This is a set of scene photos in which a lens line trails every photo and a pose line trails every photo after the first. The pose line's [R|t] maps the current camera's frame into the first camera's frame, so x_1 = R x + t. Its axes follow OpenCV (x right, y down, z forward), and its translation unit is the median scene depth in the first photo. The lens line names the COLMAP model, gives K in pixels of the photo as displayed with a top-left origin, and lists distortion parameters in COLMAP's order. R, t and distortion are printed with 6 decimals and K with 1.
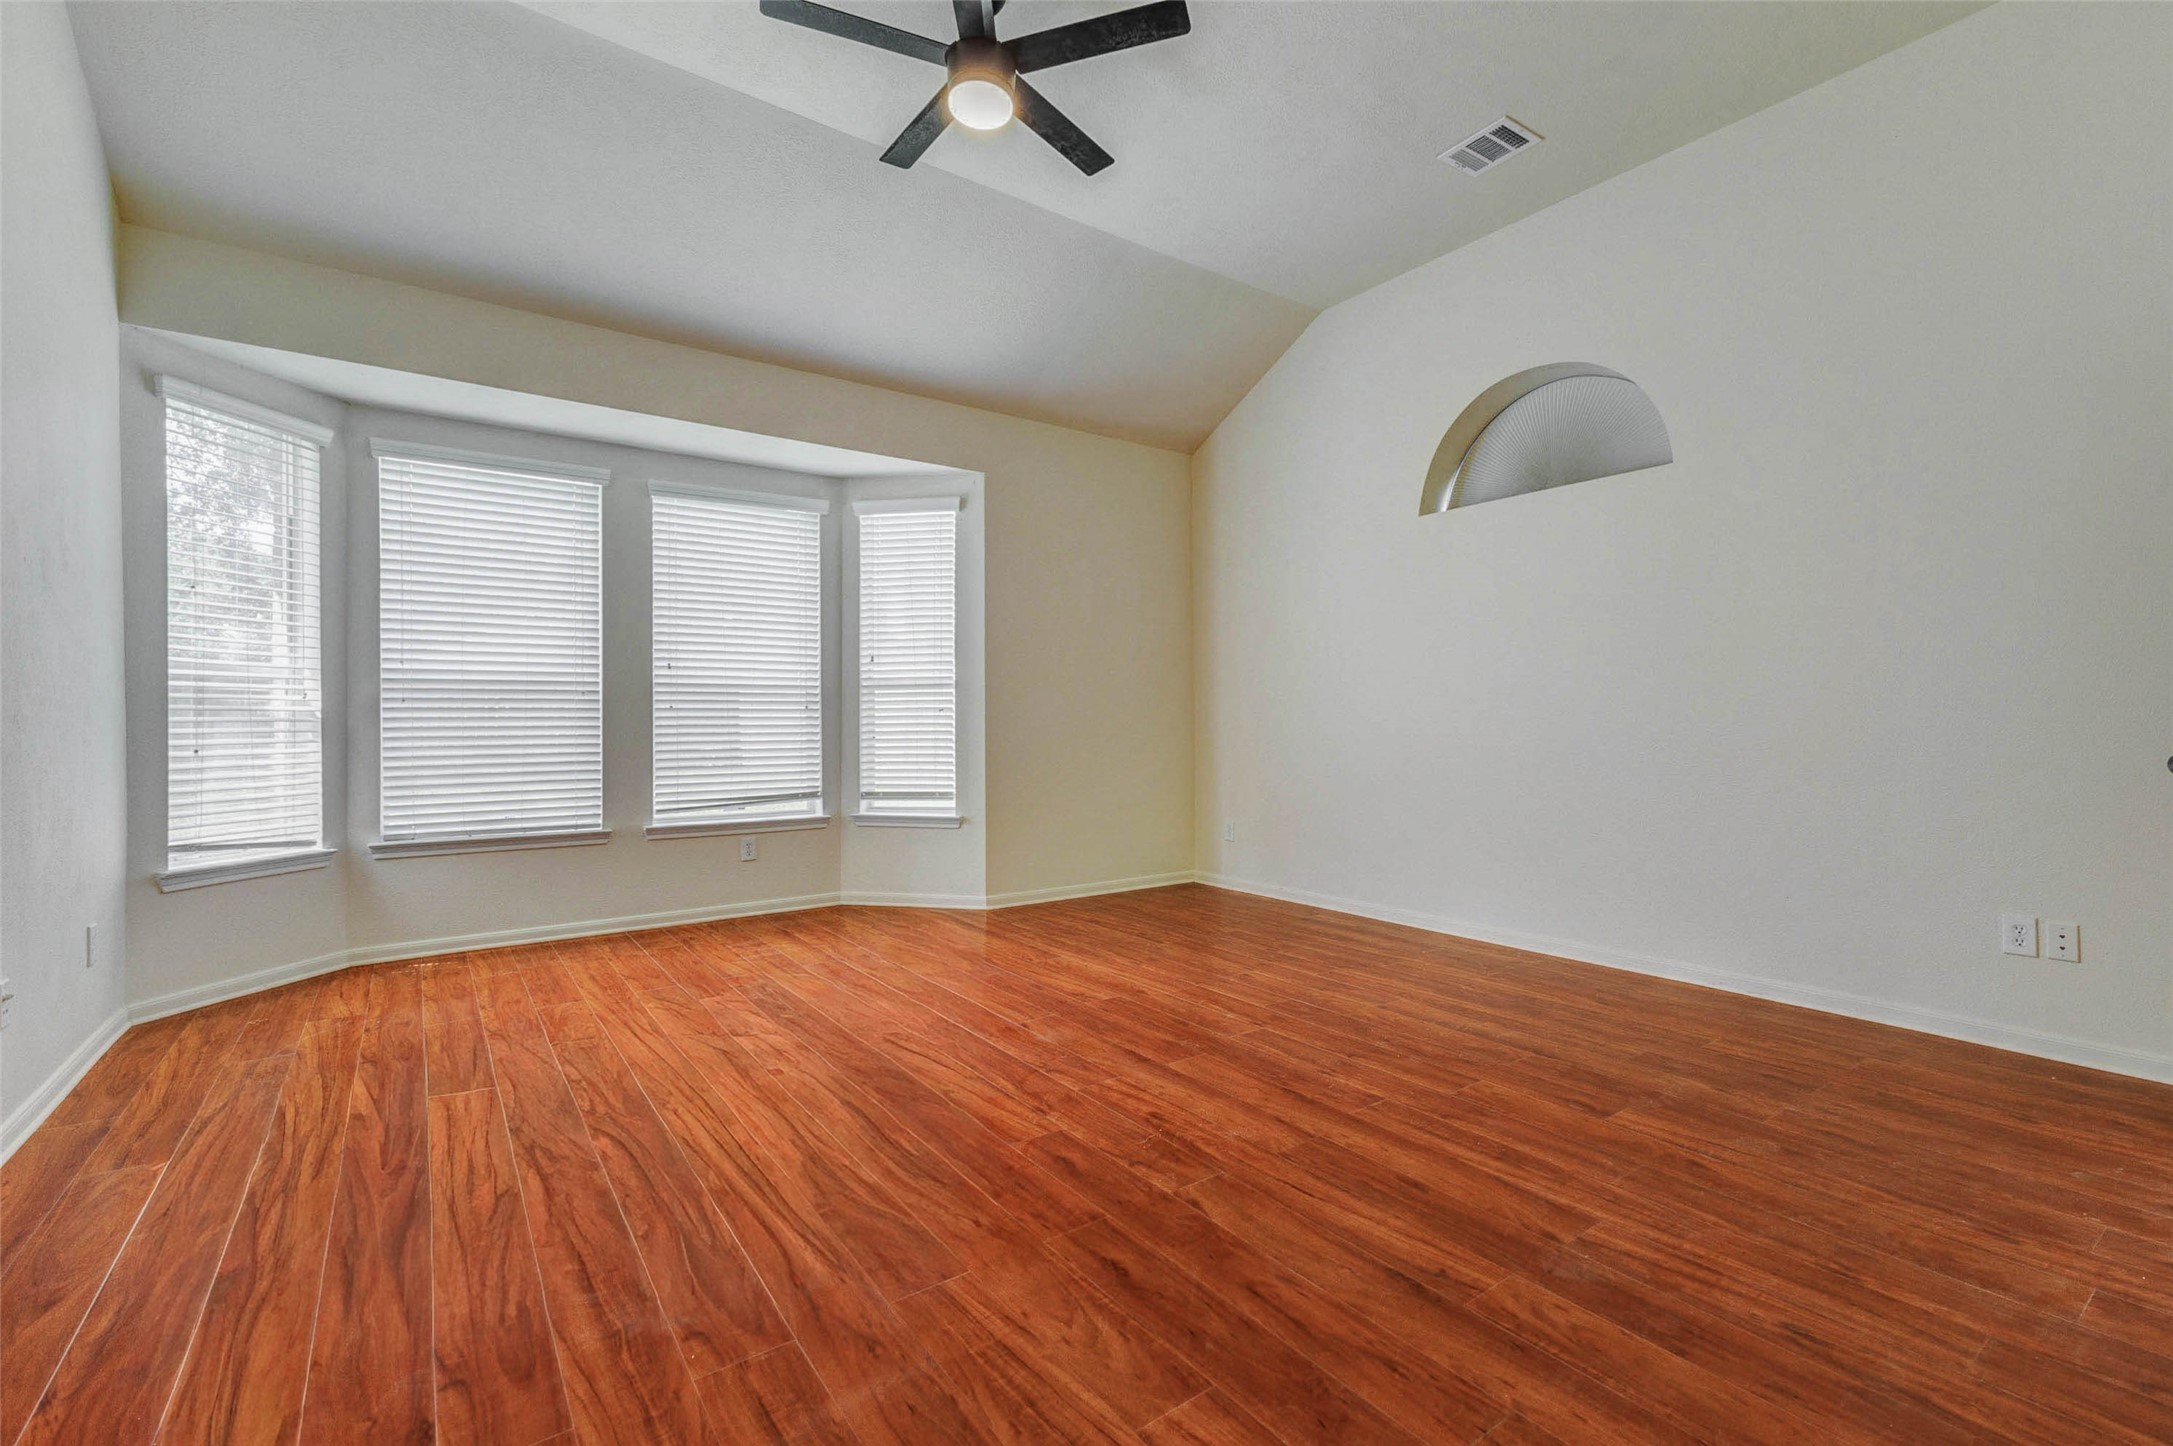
lens RADIAL K [[955.2, 0, 1091.5], [0, 955.2, 718.1], [0, 0, 1]] dist [0.013494, -0.001395]
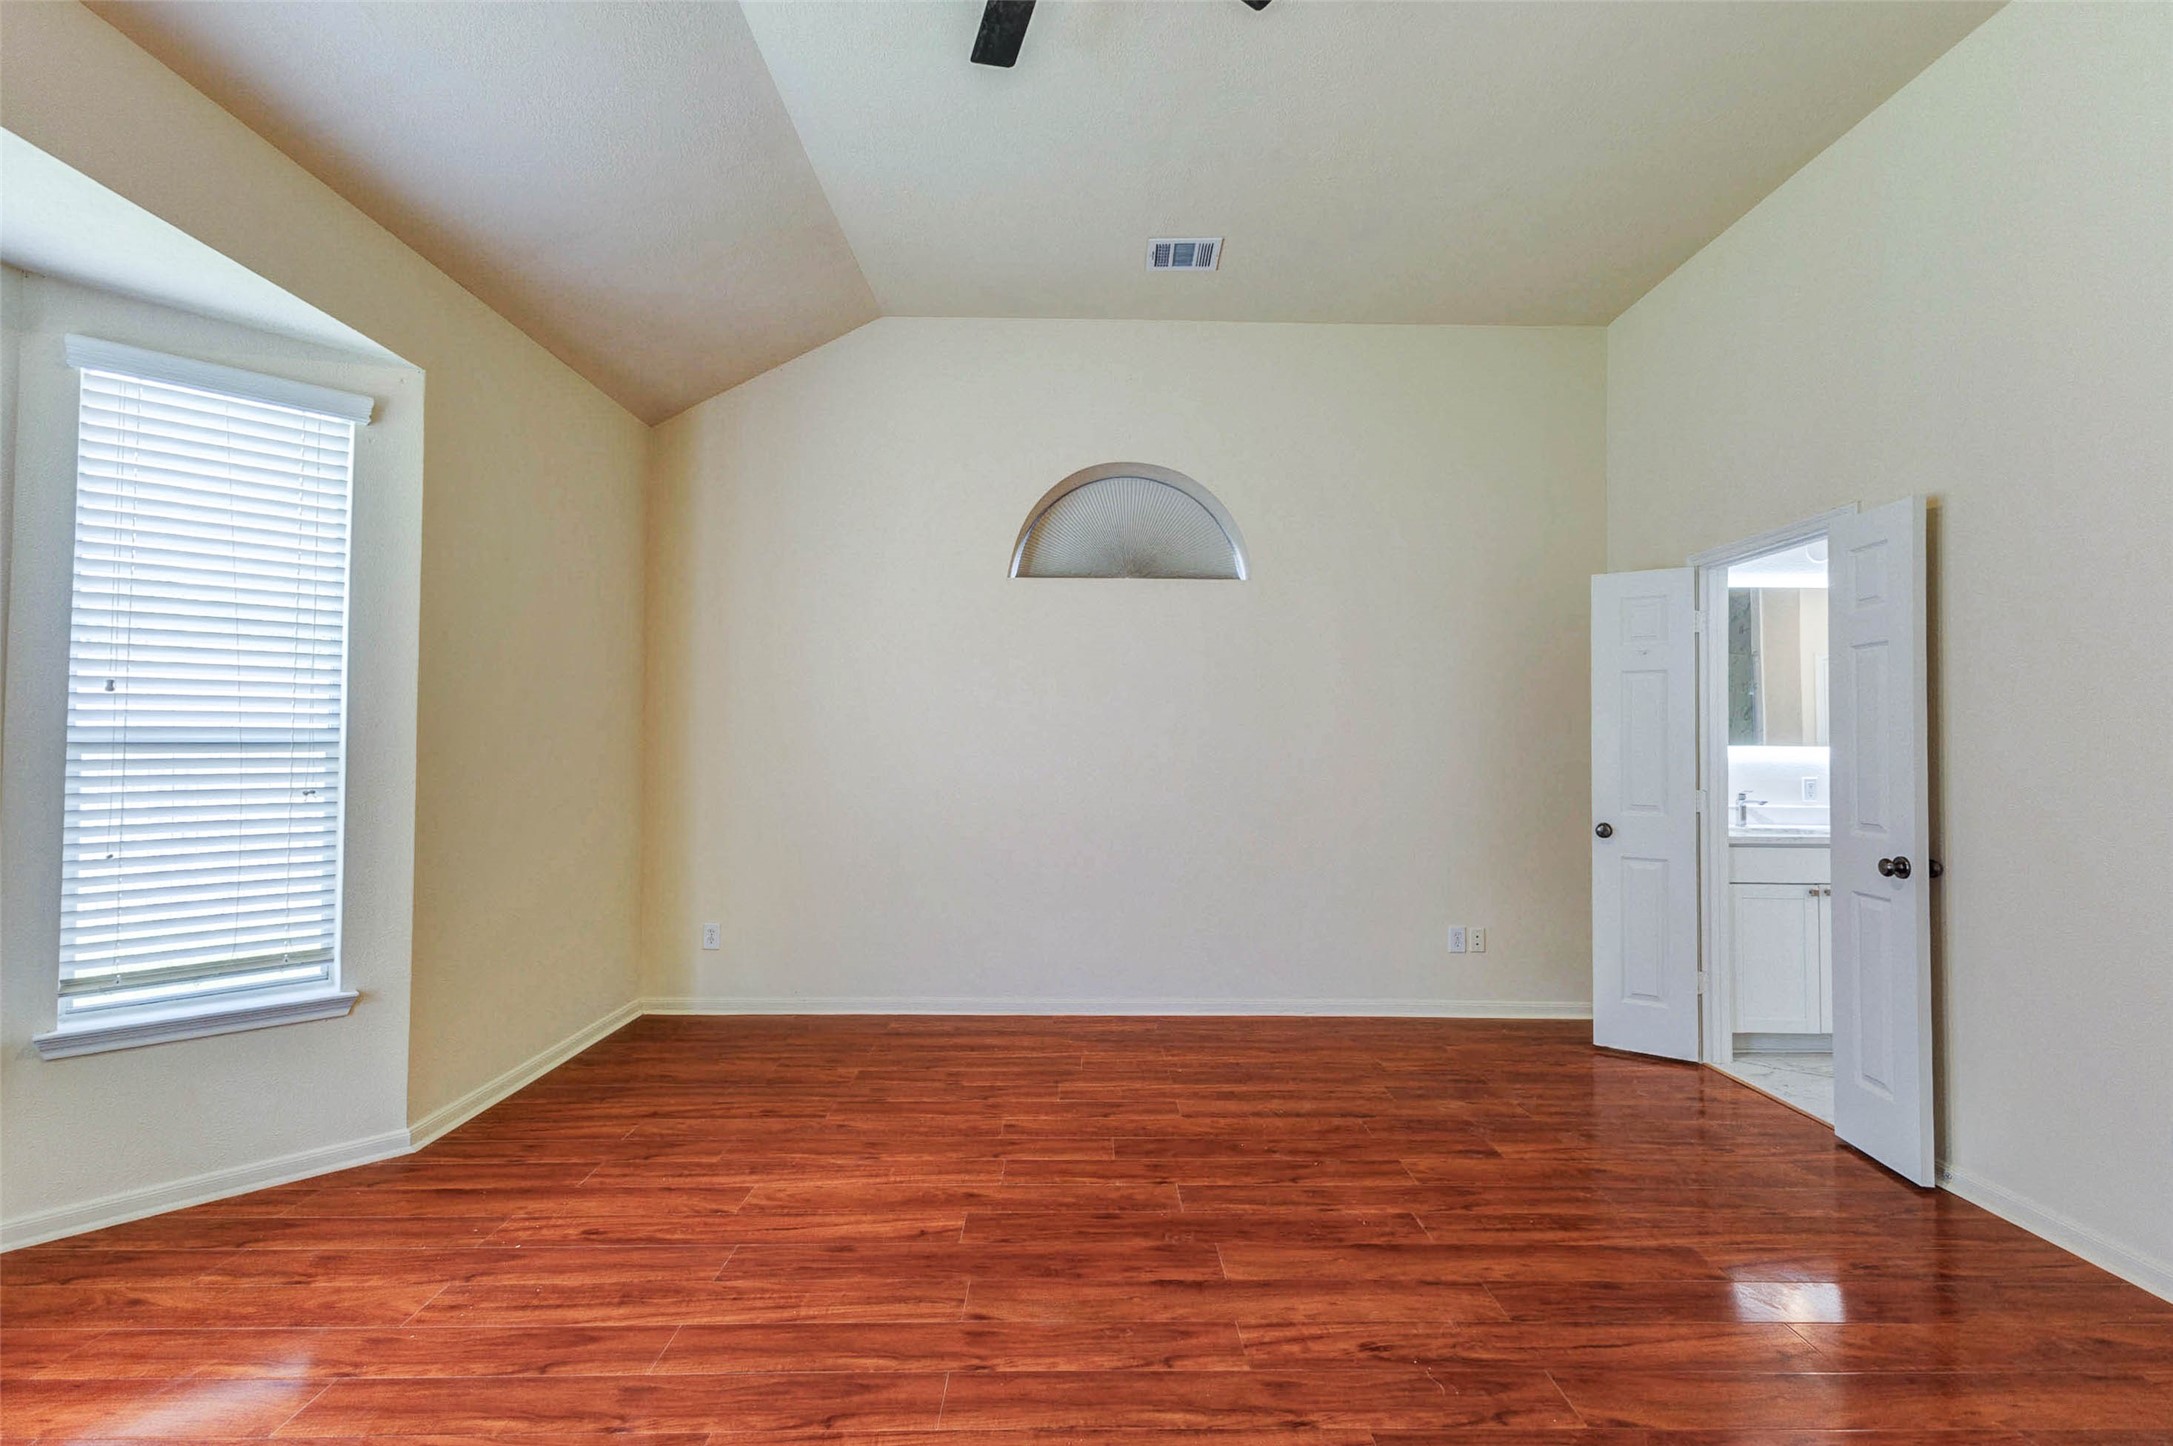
lens RADIAL K [[955.2, 0, 1087.6], [0, 955.2, 737.7], [0, 0, 1]] dist [0.013494, -0.001395]
pose [[0.561695, 0.017650, 0.827156, -0.551324], [-0.015462, 0.999822, -0.010835, -0.062947], [-0.827200, -0.006703, 0.561868, 0.553195]]
